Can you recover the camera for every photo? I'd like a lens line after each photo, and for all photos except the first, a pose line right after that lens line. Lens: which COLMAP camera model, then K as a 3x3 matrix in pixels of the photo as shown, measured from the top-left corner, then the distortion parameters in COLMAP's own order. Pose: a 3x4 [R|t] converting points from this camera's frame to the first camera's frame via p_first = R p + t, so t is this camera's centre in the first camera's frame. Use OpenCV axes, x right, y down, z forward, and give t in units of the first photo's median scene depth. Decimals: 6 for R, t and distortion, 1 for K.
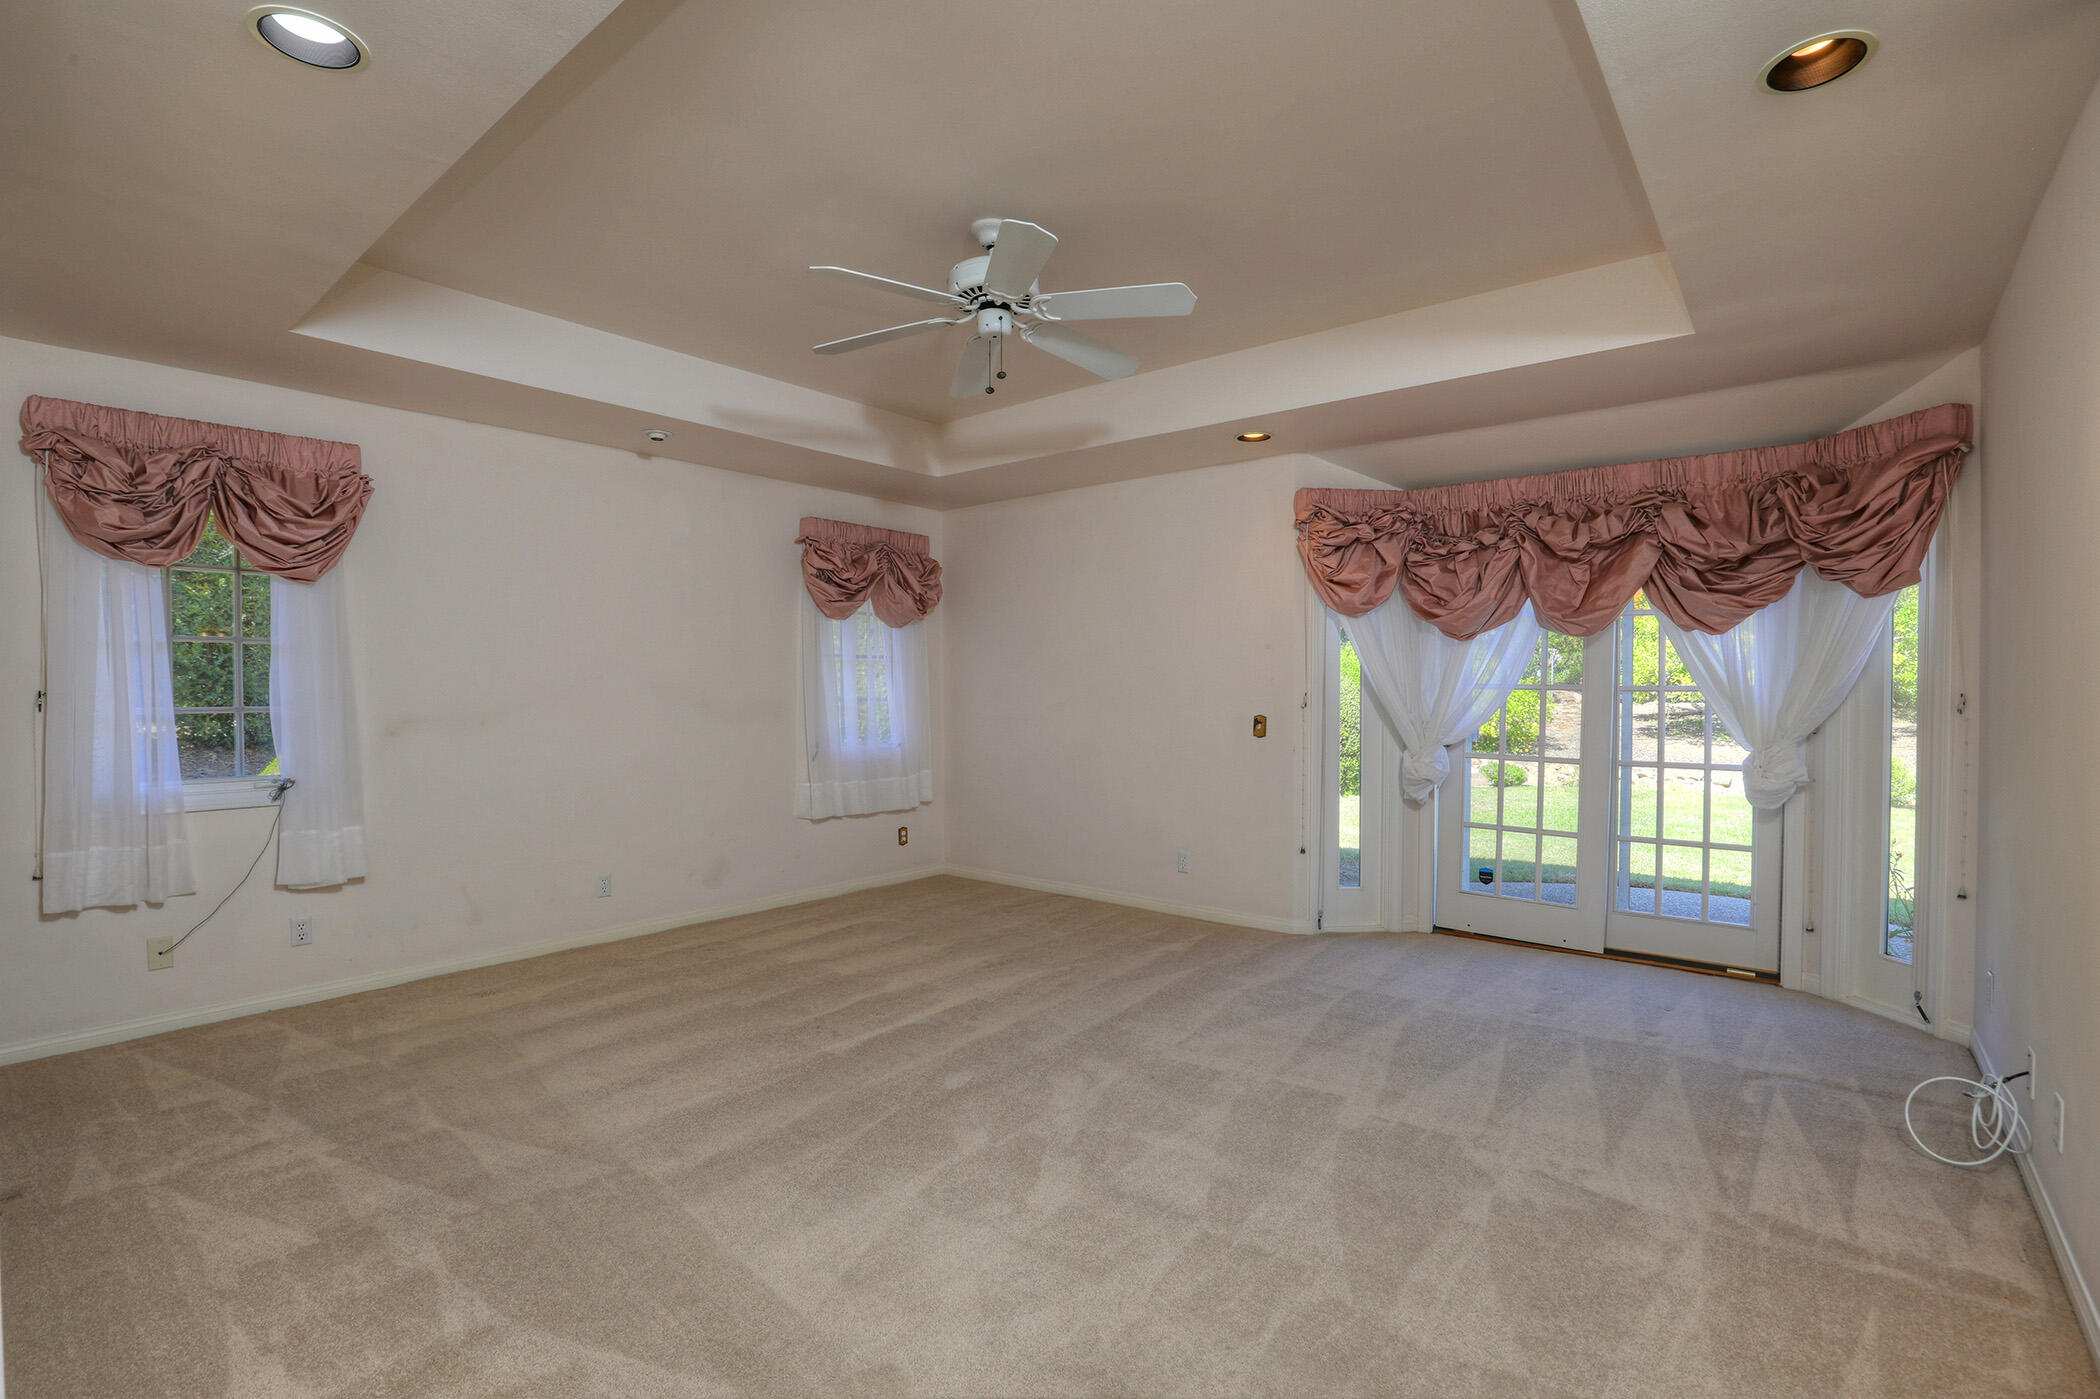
lens RADIAL K [[948.8, 0, 1050.0], [0, 948.8, 699.5], [0, 0, 1]] dist [-0.022990, 0.000341]
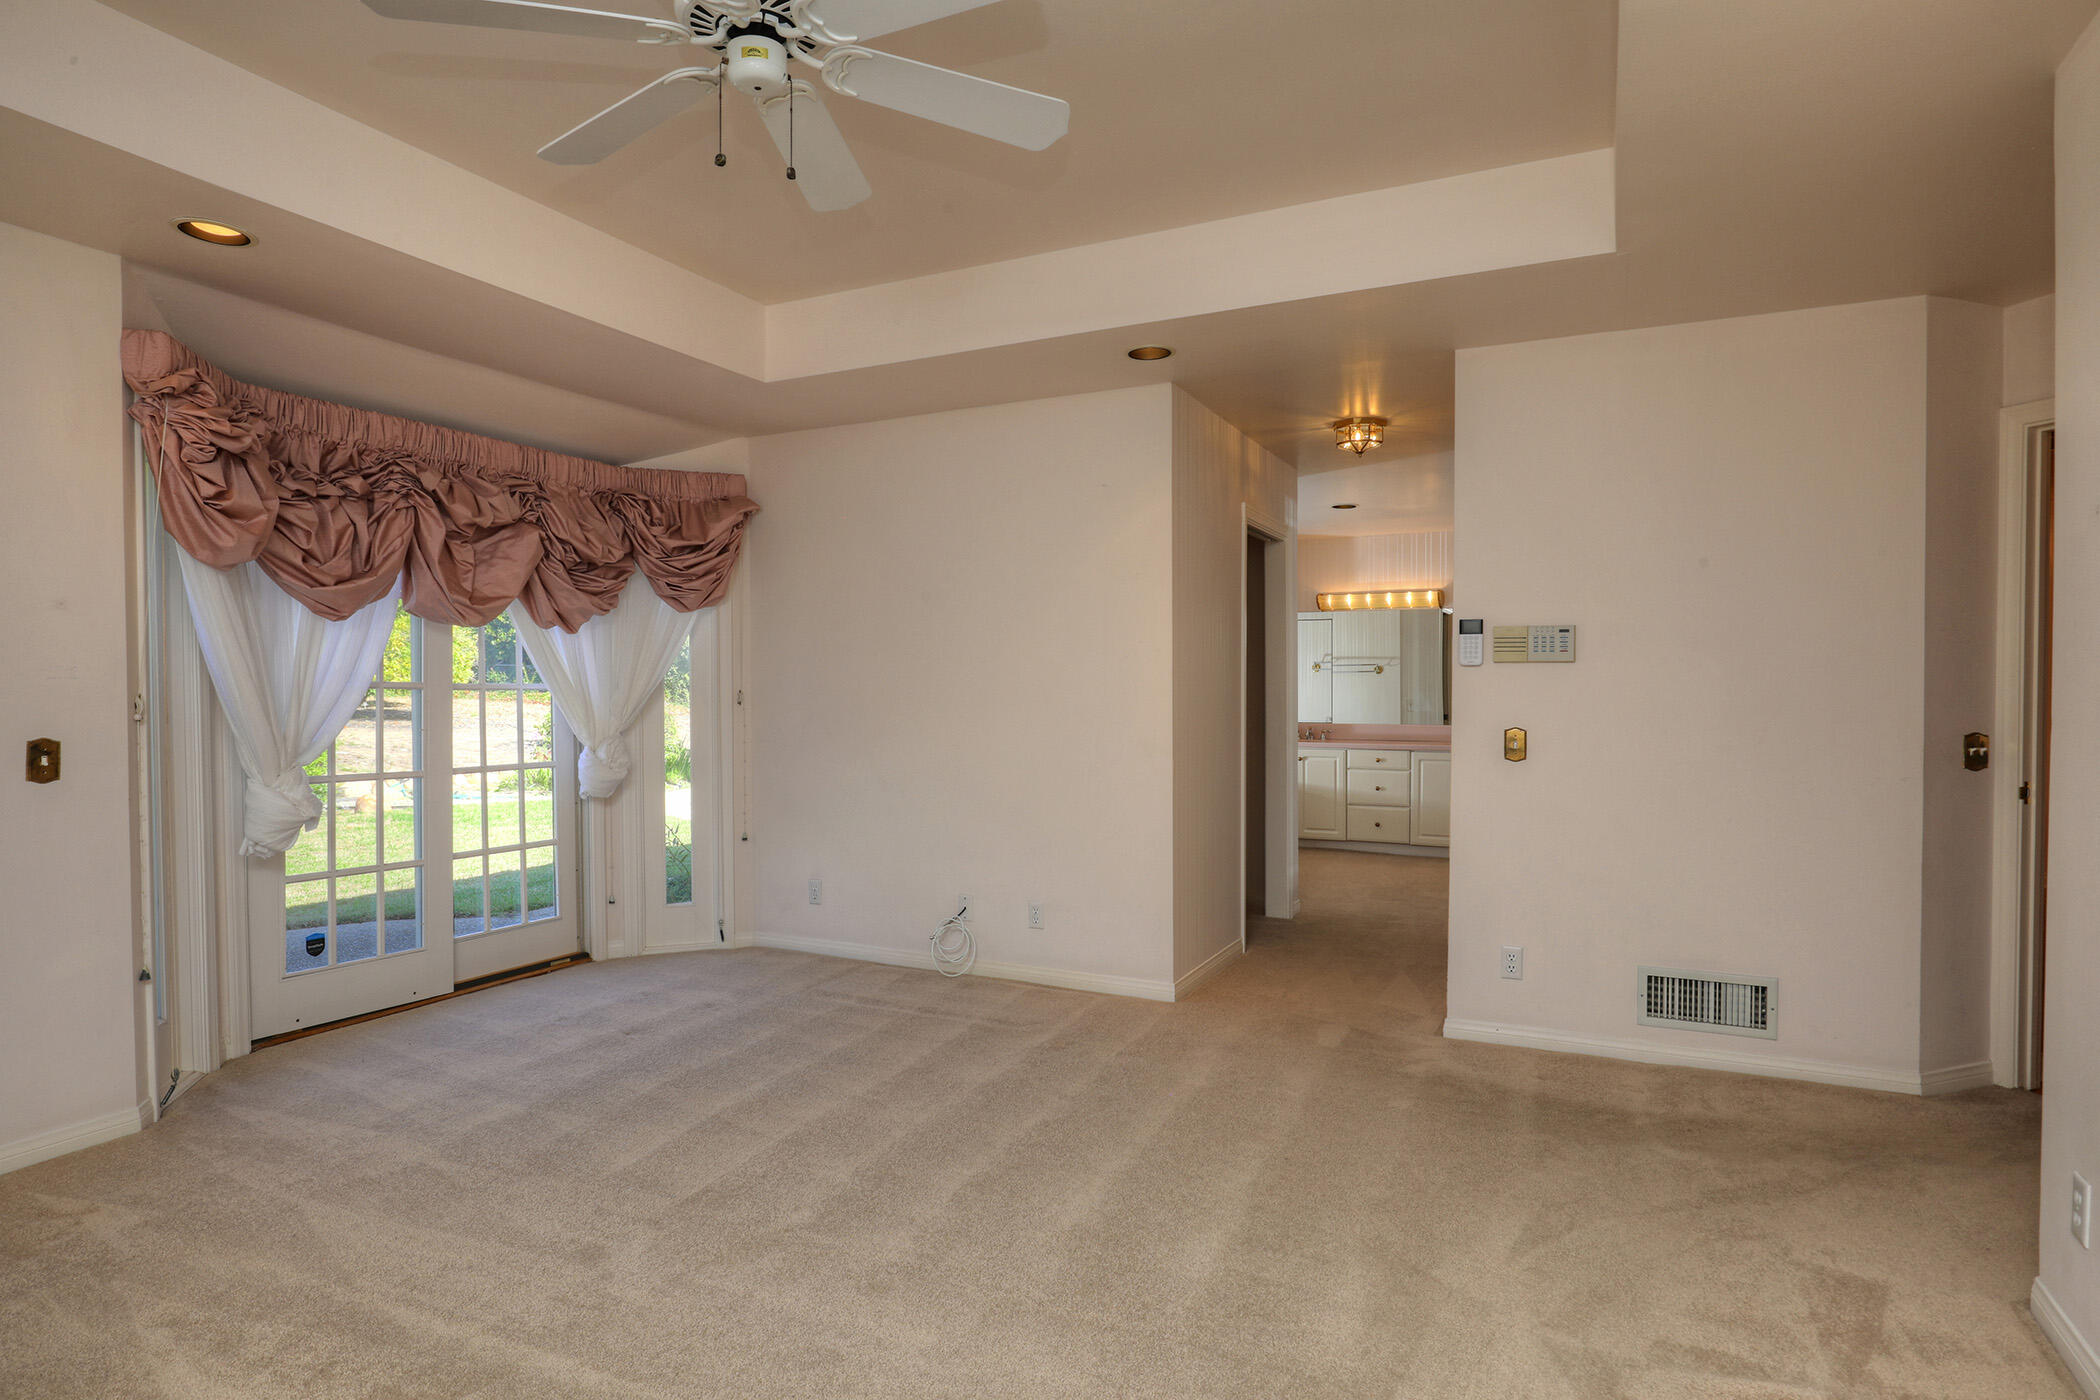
lens RADIAL K [[1142.7, 0, 1050.0], [0, 1142.7, 700.0], [0, 0, 1]] dist [-0.002262, -0.000266]
pose [[-0.218062, -0.008065, 0.975902, -0.582034], [0.015194, 0.999817, 0.011657, -0.003245], [-0.975817, 0.017370, -0.217899, 0.715854]]
